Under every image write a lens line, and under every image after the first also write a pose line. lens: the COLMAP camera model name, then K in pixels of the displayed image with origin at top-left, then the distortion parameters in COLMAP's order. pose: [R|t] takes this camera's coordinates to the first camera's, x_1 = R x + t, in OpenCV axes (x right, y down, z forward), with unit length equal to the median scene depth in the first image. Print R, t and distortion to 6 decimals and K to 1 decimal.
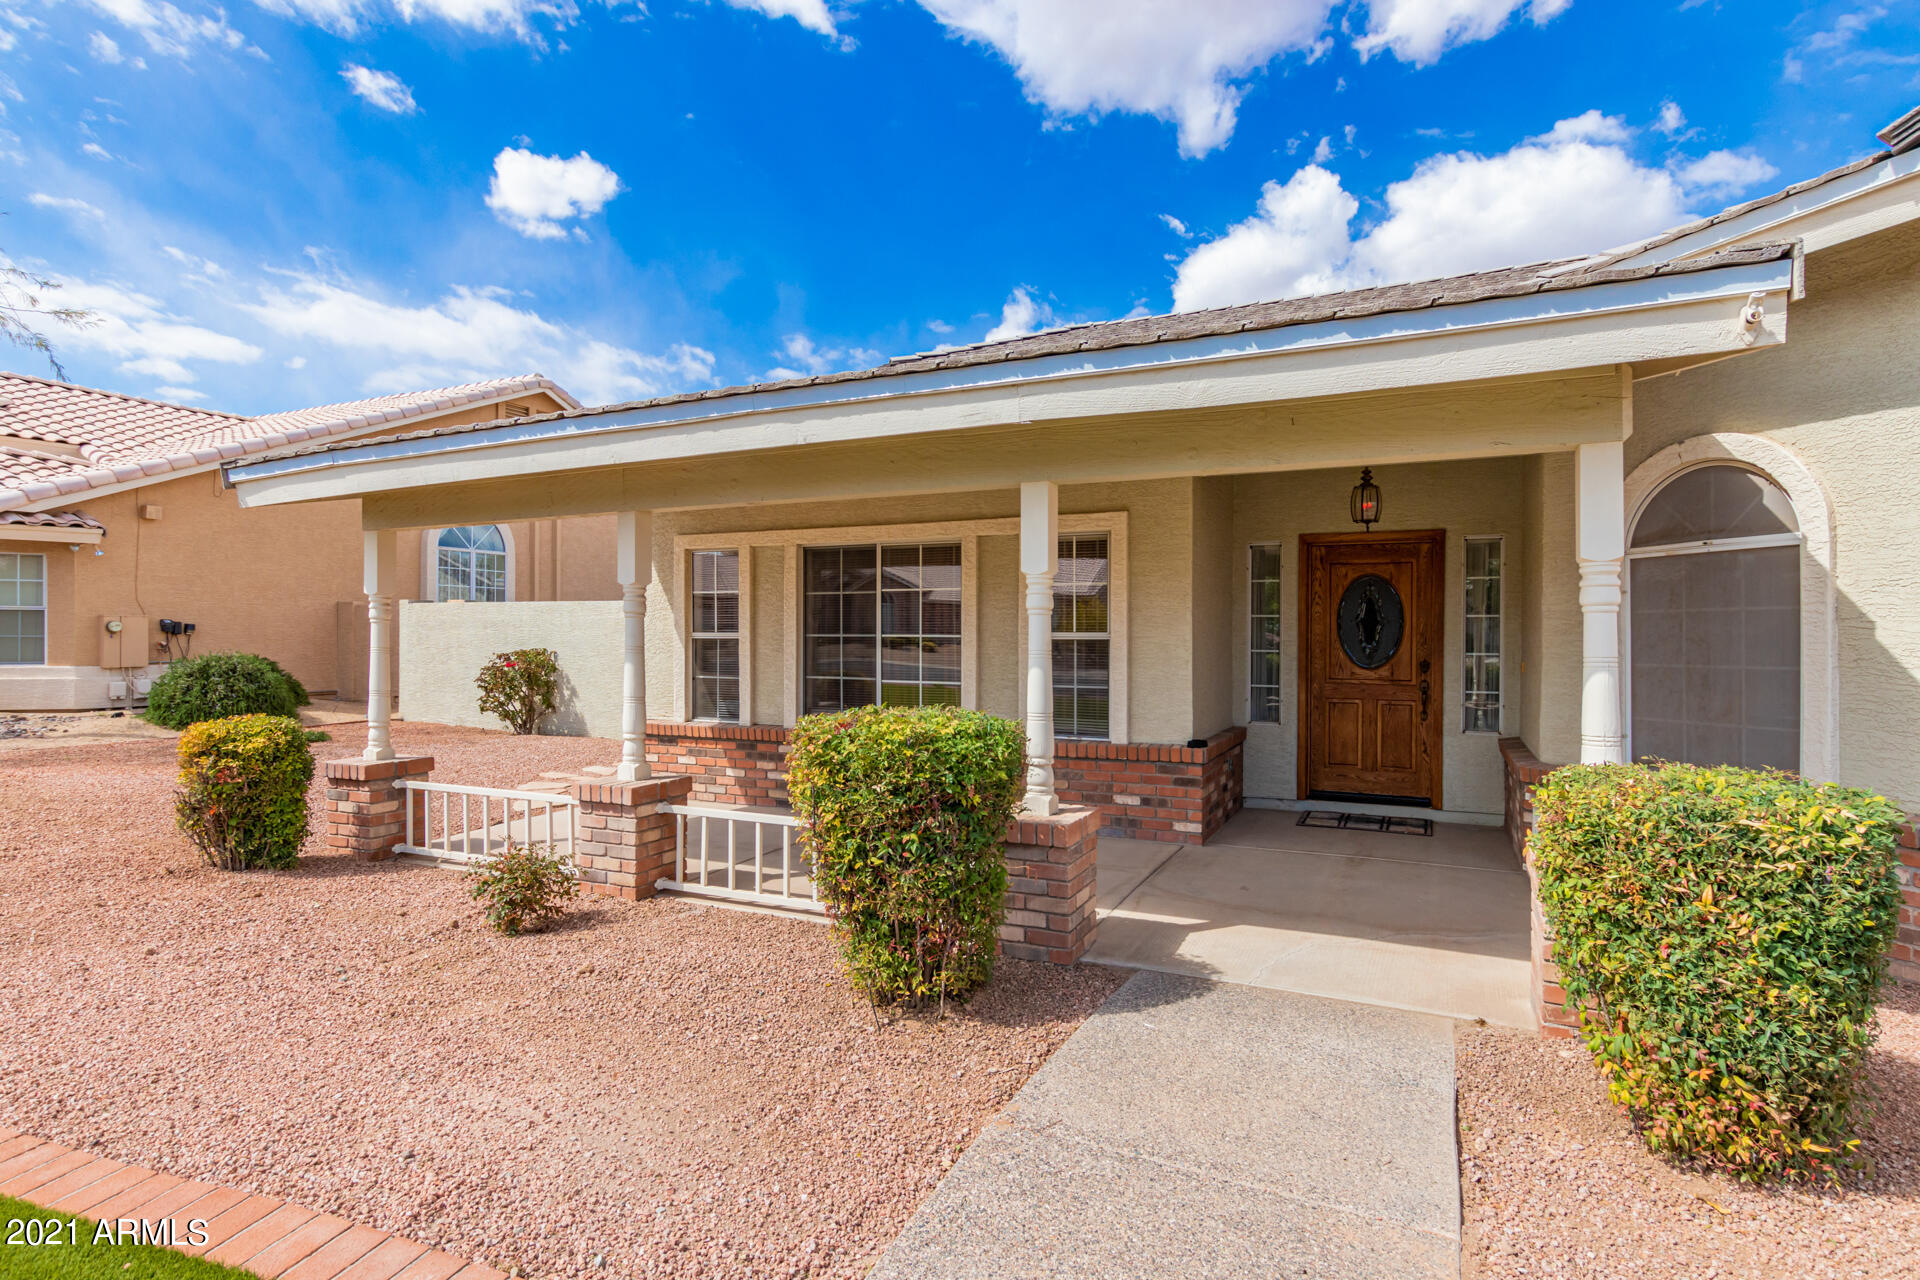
lens RADIAL K [[1000.9, 0, 969.2], [0, 1000.9, 643.8], [0, 0, 1]] dist [0.004254, 0.000556]
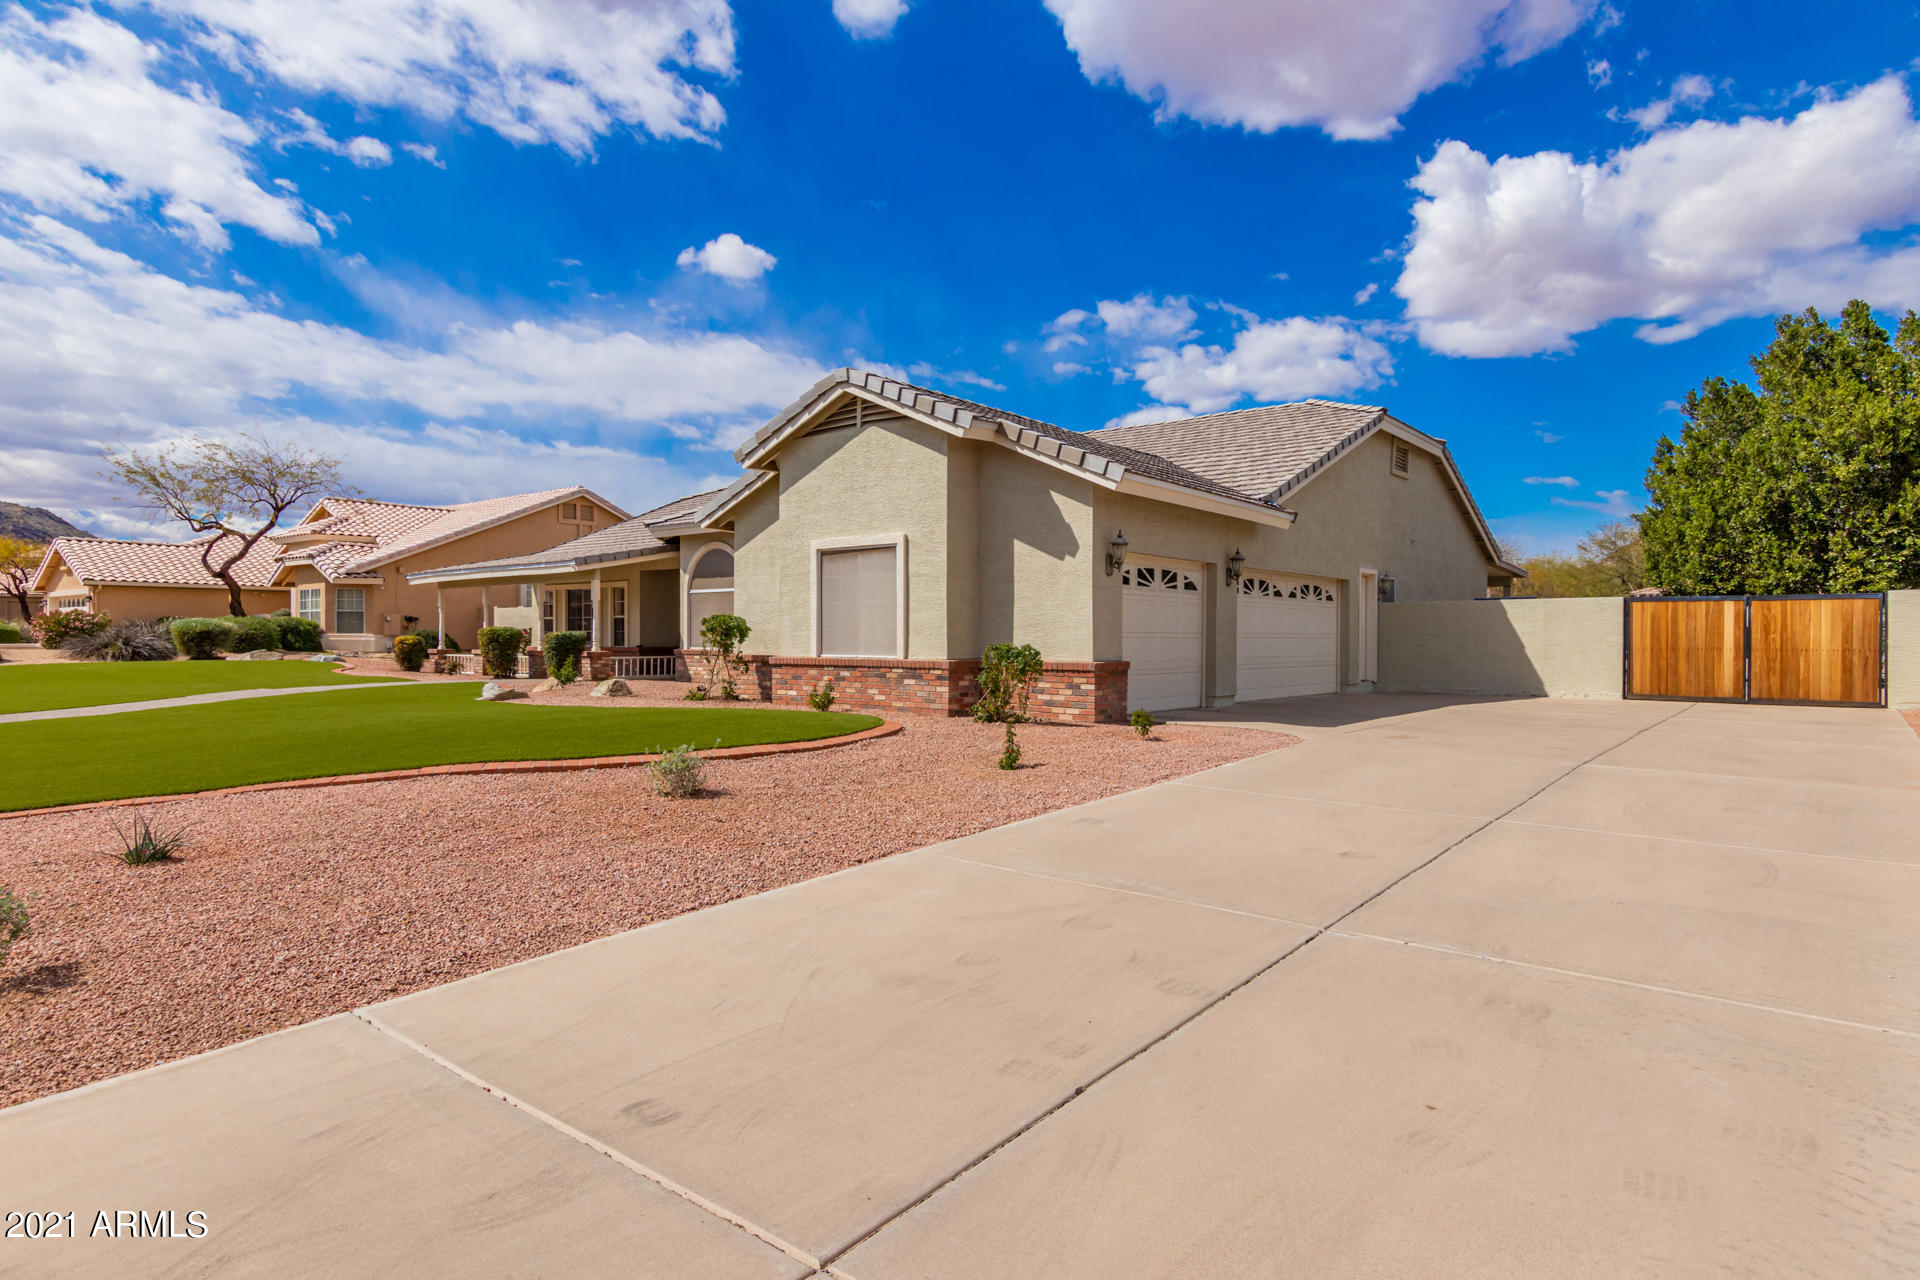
lens RADIAL K [[1051.7, 0, 1011.7], [0, 1051.7, 630.2], [0, 0, 1]] dist [-0.003825, 0.002032]
pose [[0.981806, -0.002689, -0.189867, 1.768963], [0.000183, 0.999913, -0.013213, 0.073734], [0.189885, 0.012938, 0.981721, -1.919343]]
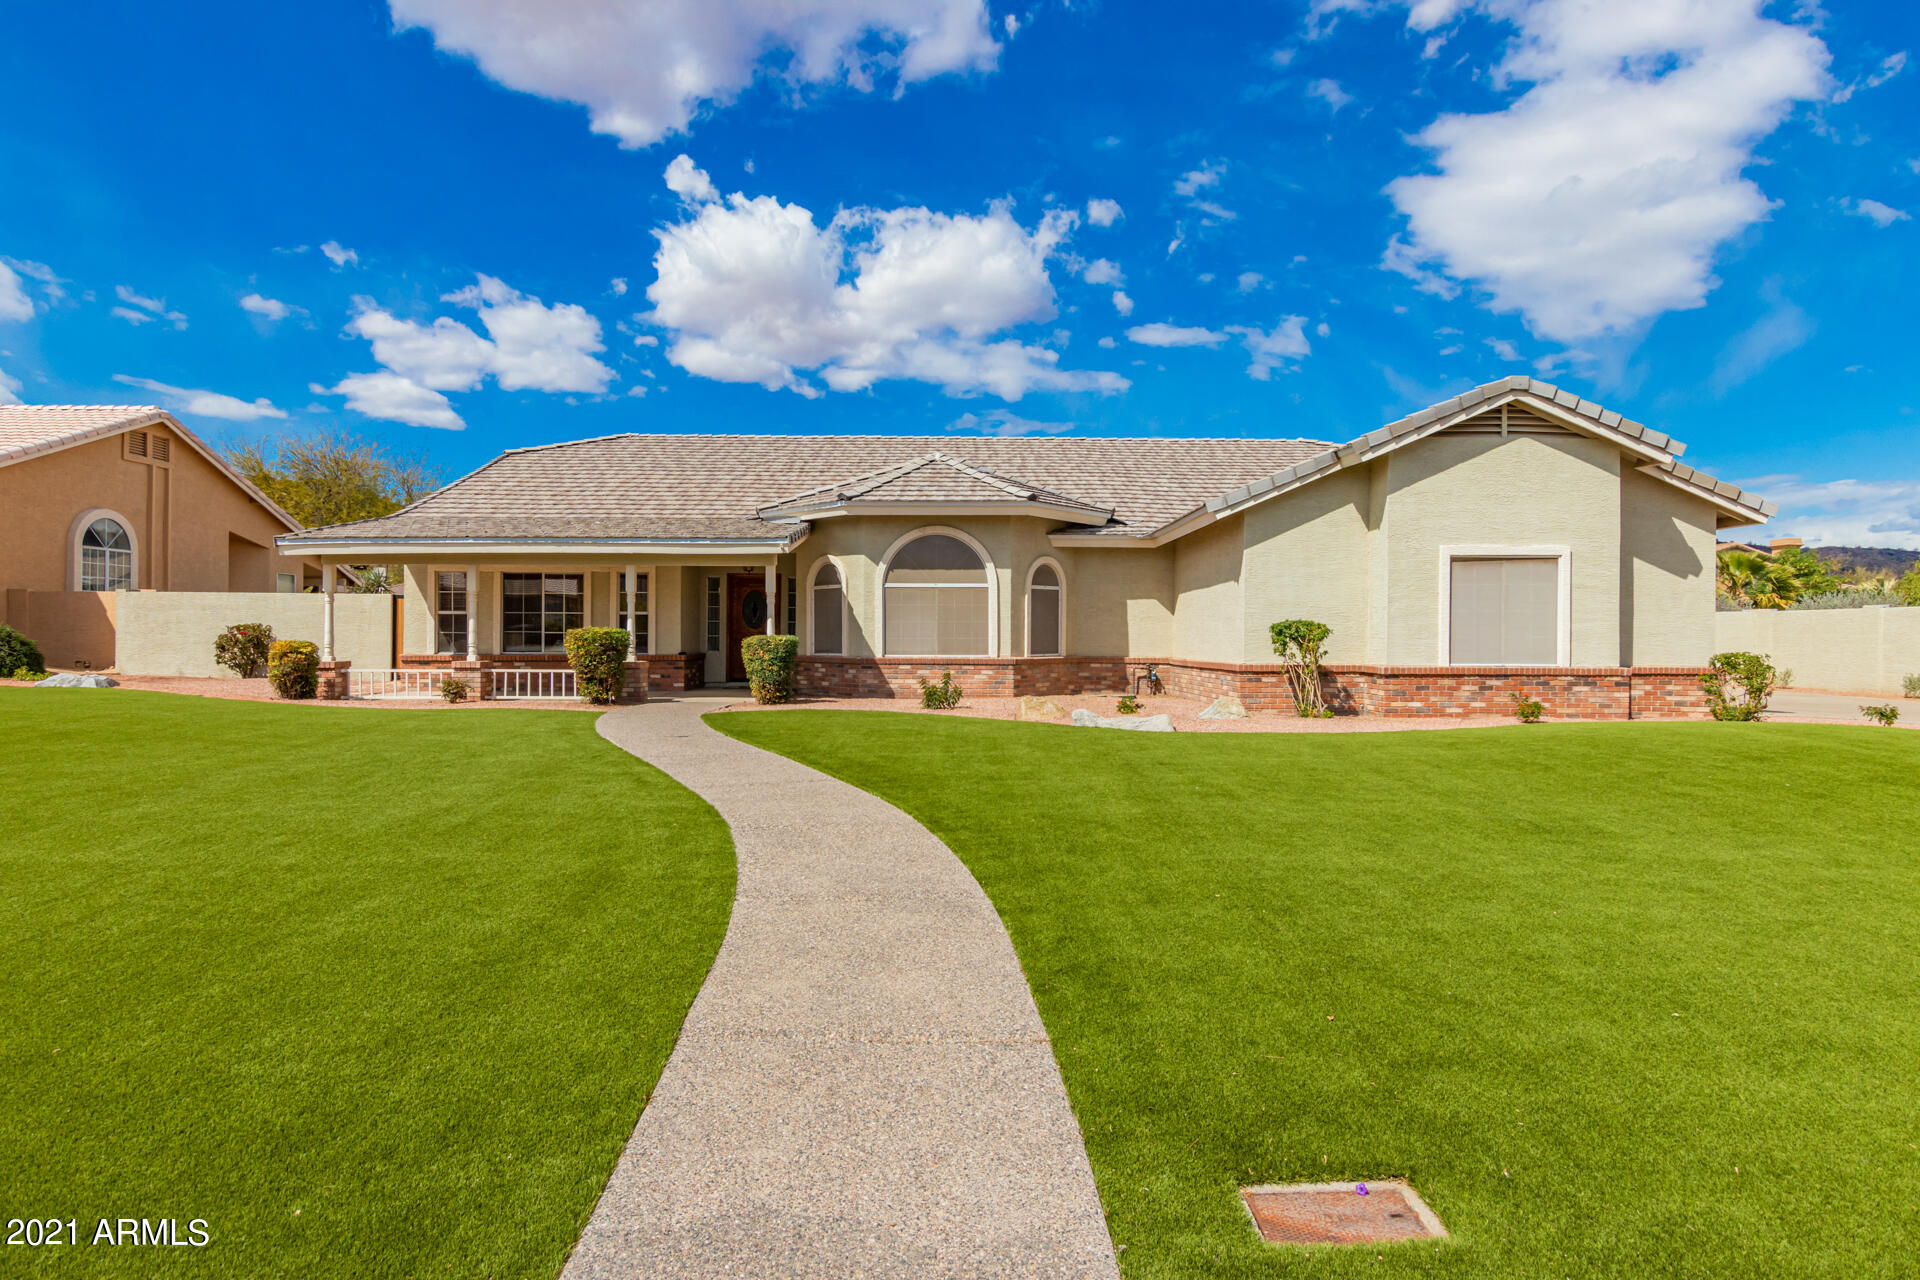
lens RADIAL K [[1051.7, 0, 969.6], [0, 1051.7, 636.9], [0, 0, 1]] dist [-0.003825, 0.002032]
pose [[0.895032, 0.000415, 0.446003, -0.263849], [0.001895, 0.999987, -0.004733, 0.055106], [-0.445999, 0.005081, 0.895019, -1.449815]]
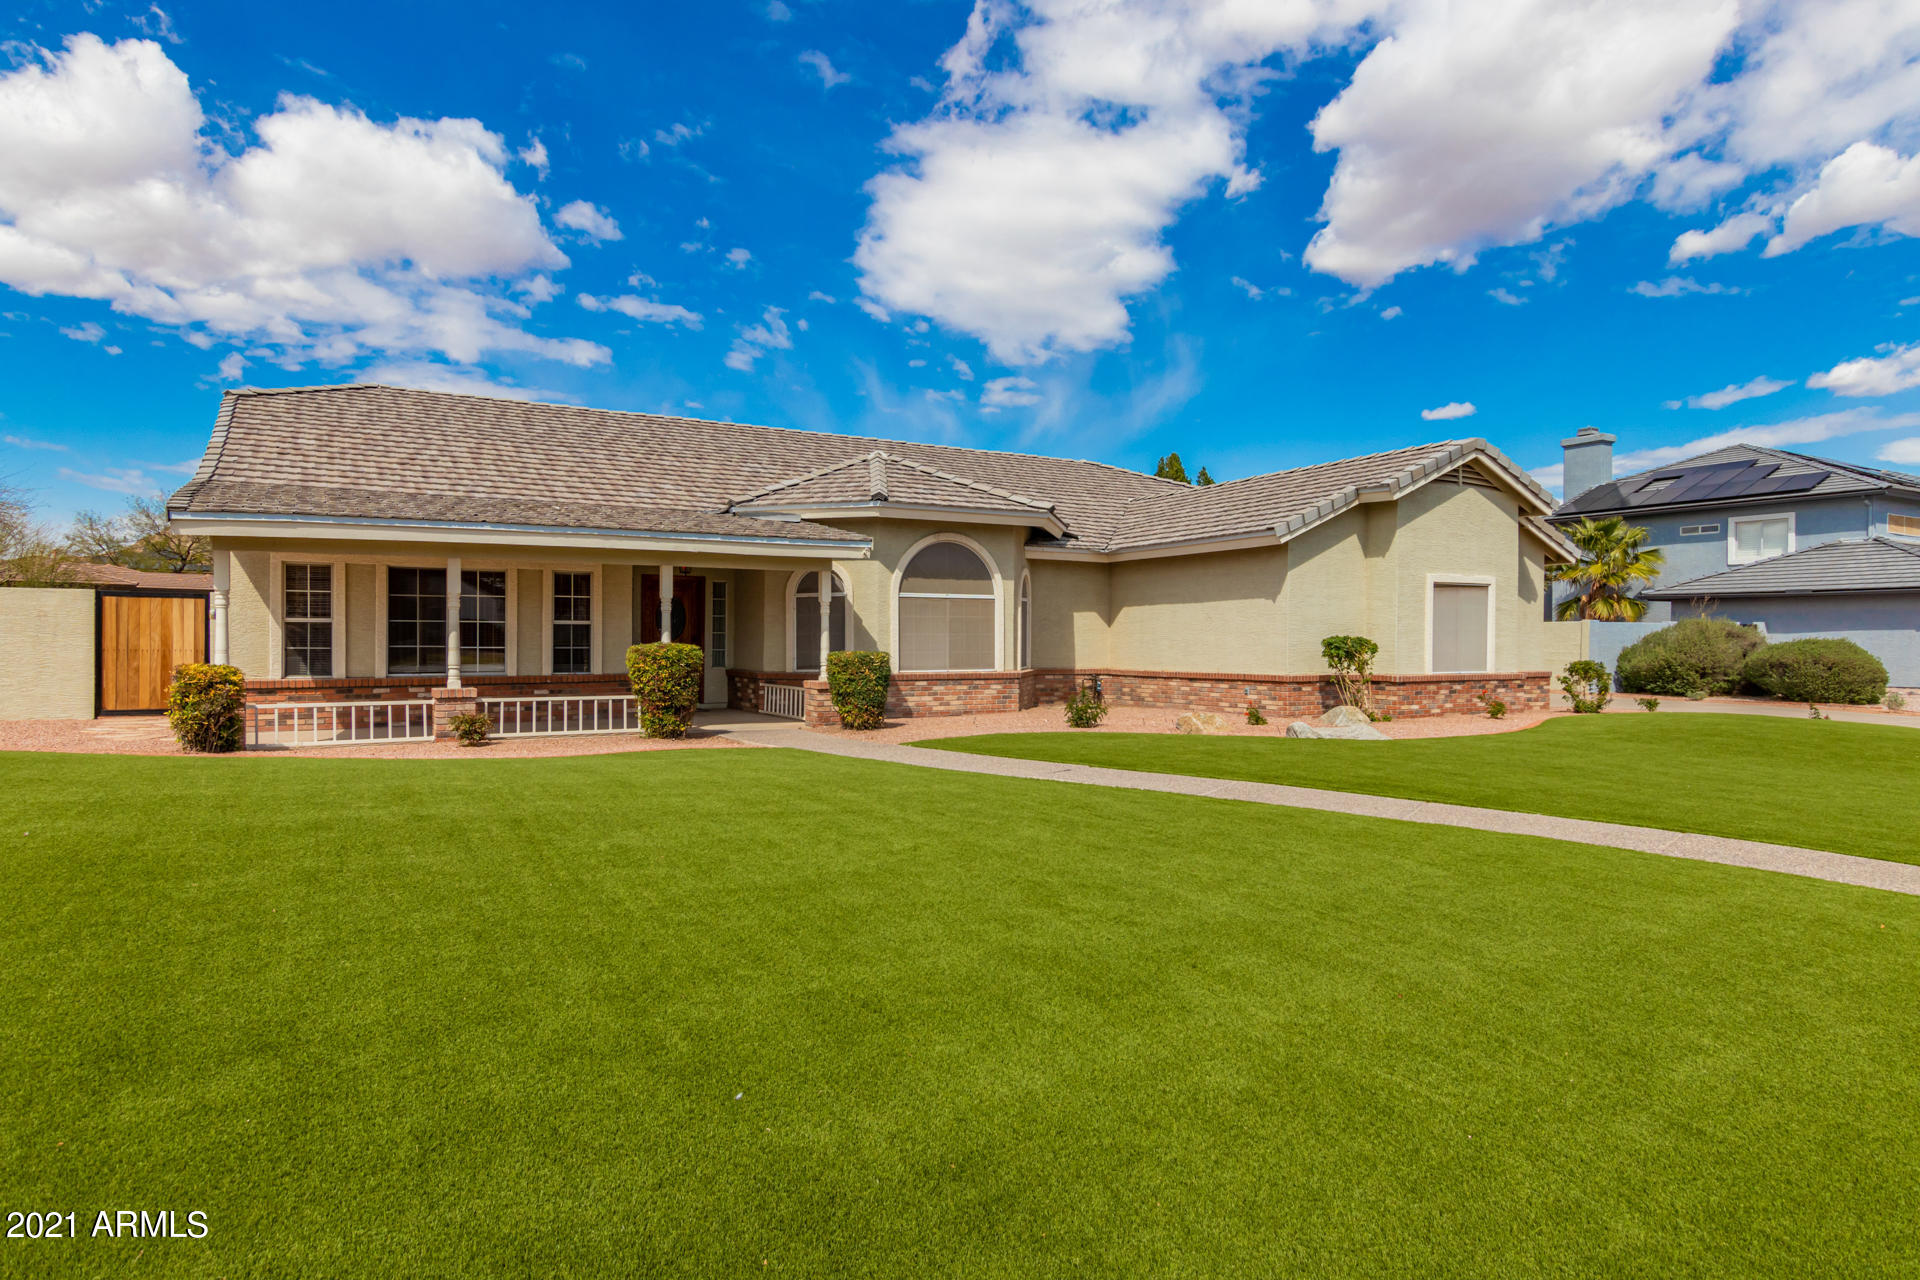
lens RADIAL K [[1139.5, 0, 961.7], [0, 1139.5, 649.5], [0, 0, 1]] dist [0.006724, -0.000219]
pose [[0.551762, -0.008851, 0.833955, -1.137413], [0.004828, 0.999961, 0.007418, 0.027763], [-0.833988, -0.000067, 0.551783, -0.759973]]
